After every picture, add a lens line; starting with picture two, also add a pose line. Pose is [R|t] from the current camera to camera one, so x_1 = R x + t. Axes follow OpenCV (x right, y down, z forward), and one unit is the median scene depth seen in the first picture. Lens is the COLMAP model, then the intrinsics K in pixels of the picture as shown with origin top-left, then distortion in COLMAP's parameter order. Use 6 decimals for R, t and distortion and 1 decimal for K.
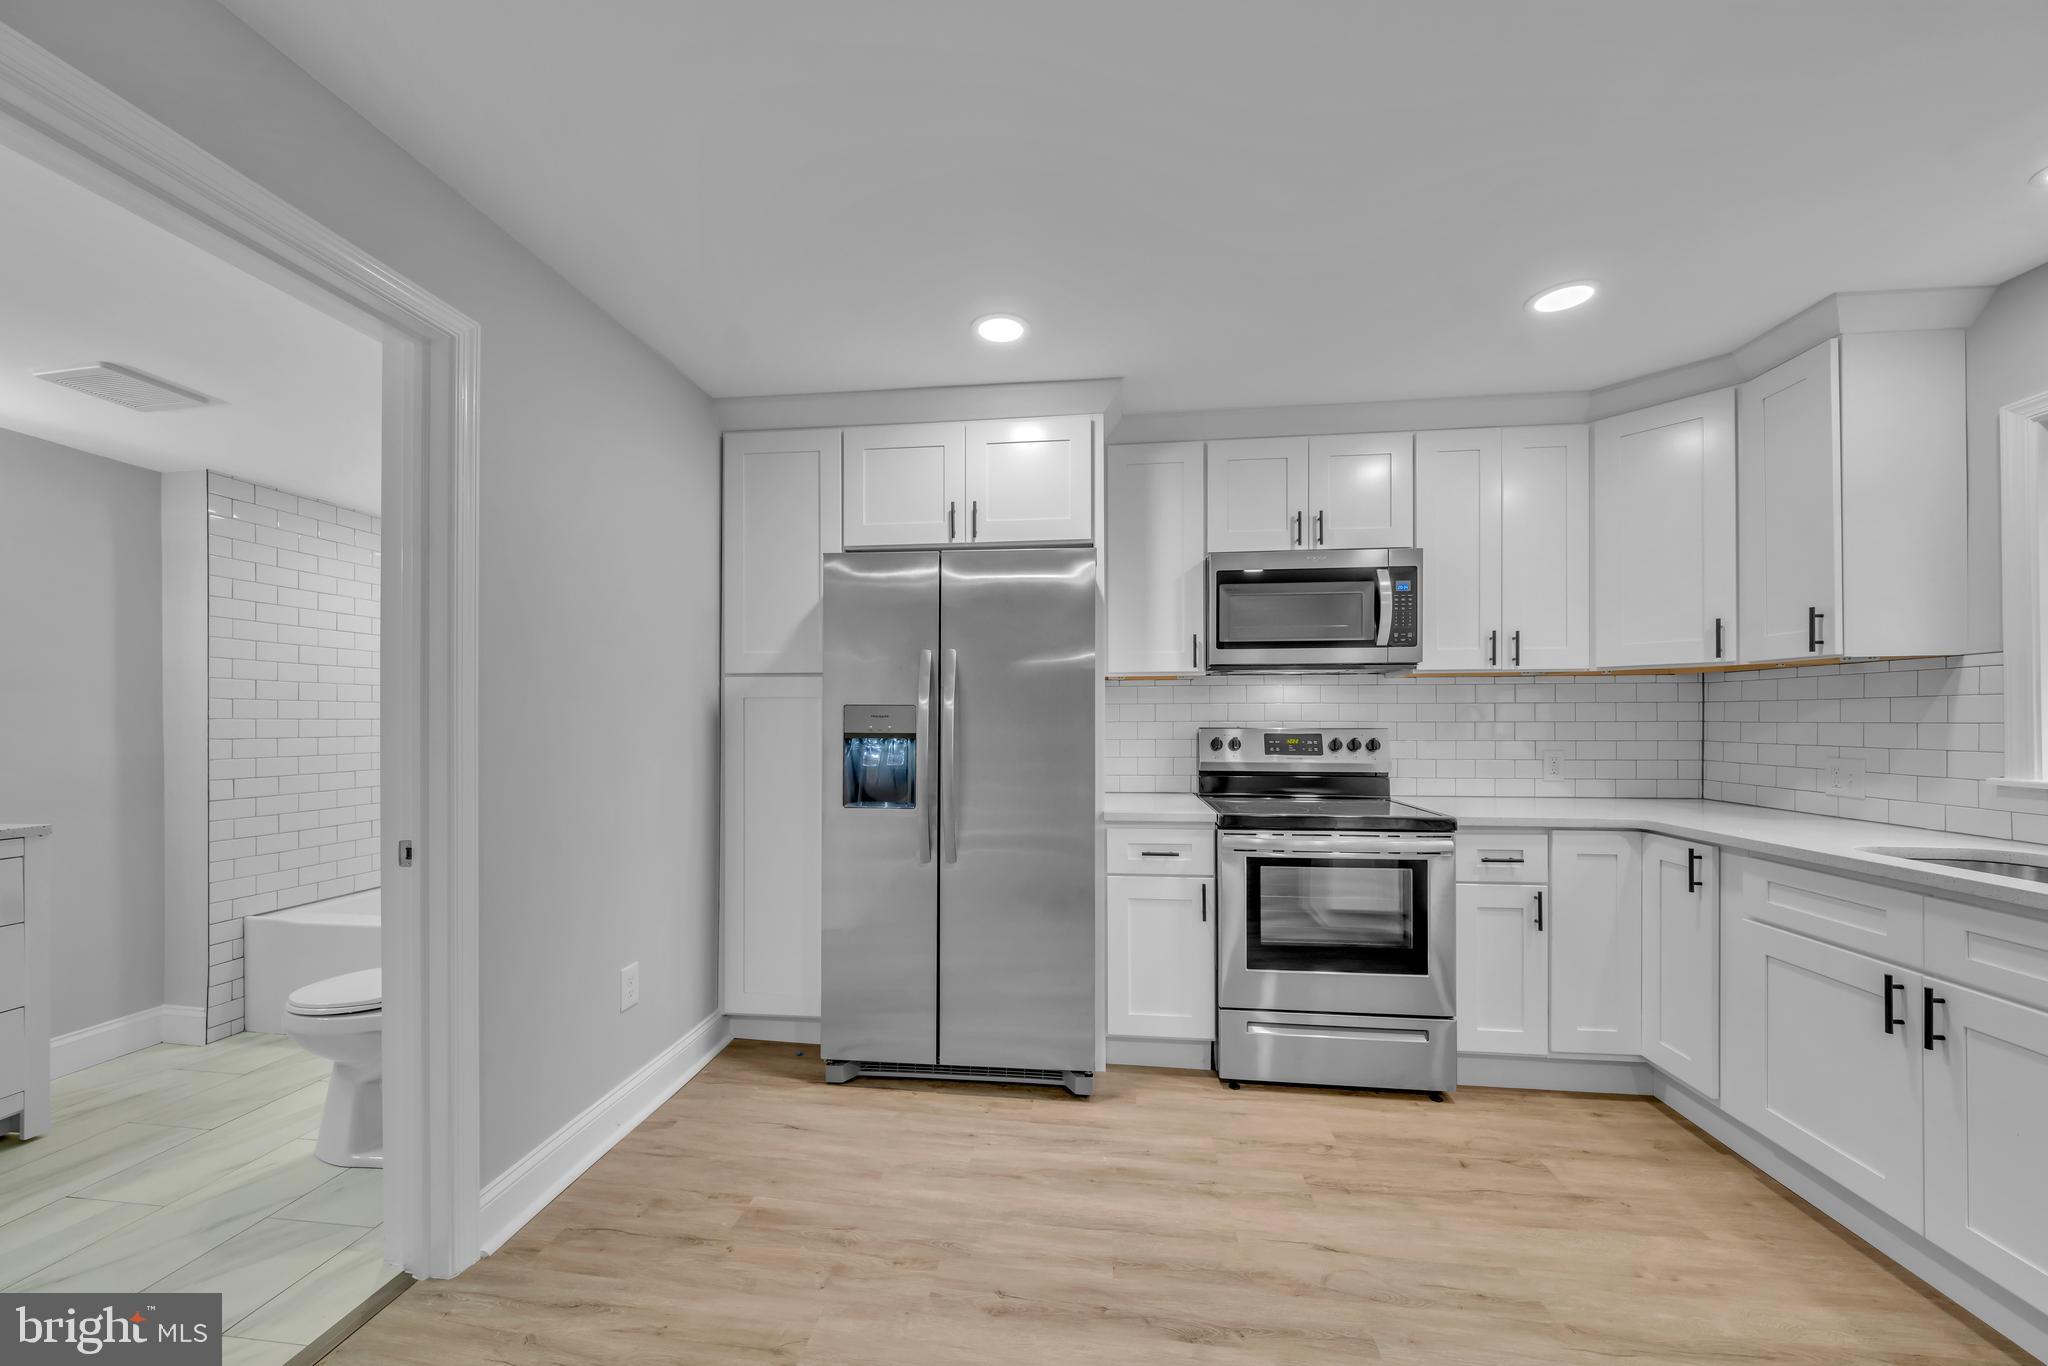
lens RADIAL K [[686.9, 0, 1030.5], [0, 686.9, 719.2], [0, 0, 1]] dist [-0.000292, 0.000081]
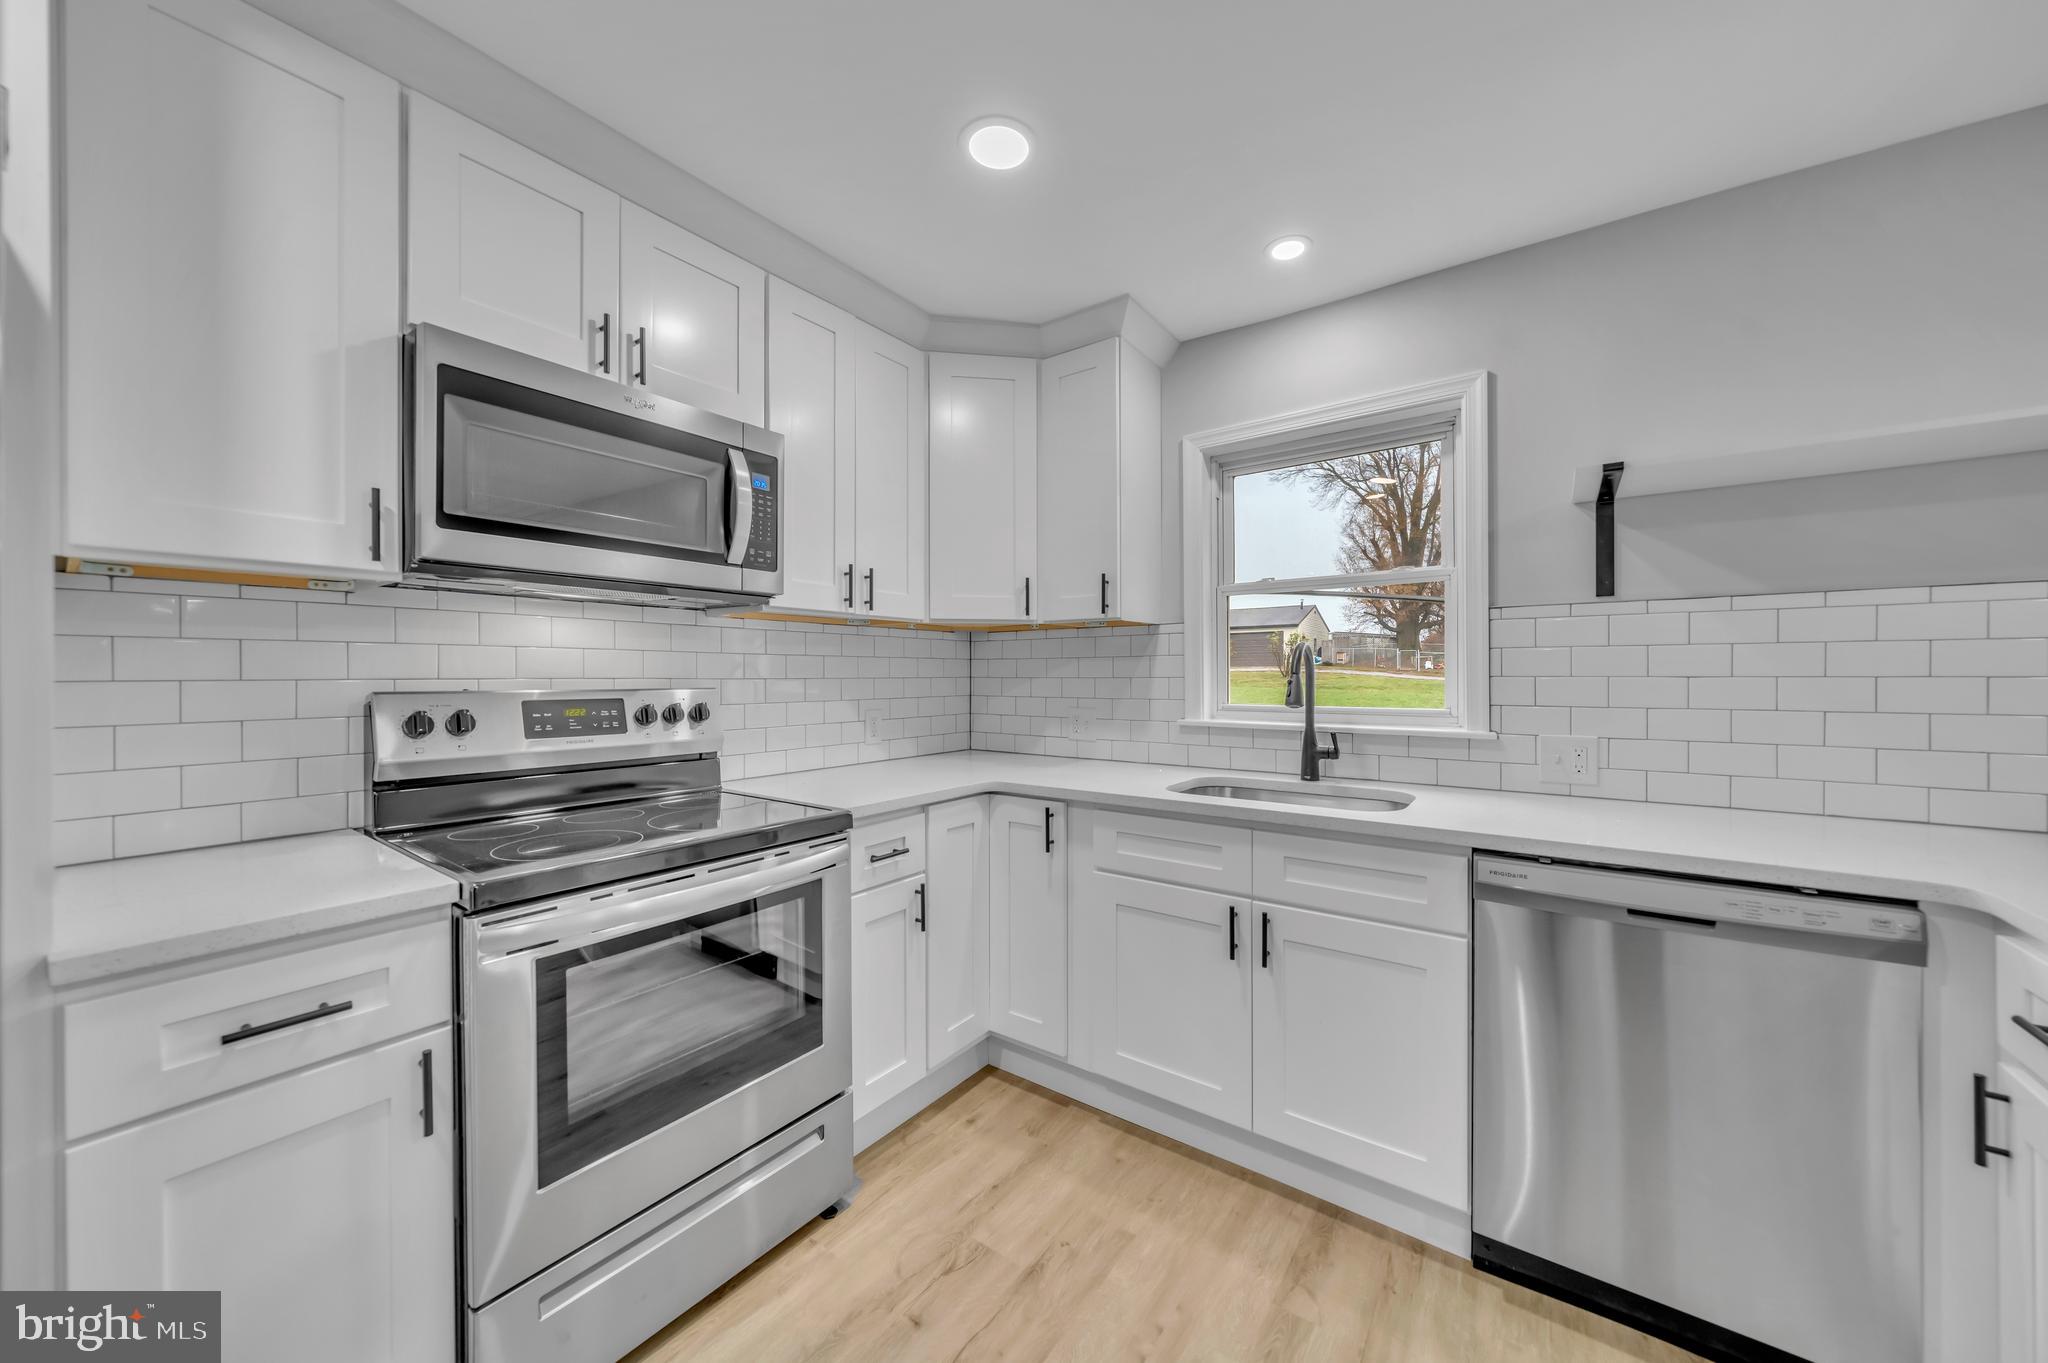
lens RADIAL K [[716.2, 0, 1002.1], [0, 716.2, 676.2], [0, 0, 1]] dist [-0.002149, -0.000153]
pose [[0.506942, -0.000745, 0.861980, 0.048873], [0.001891, 0.999998, -0.000247, 0.002281], [-0.861978, 0.001755, 0.506943, 0.476251]]
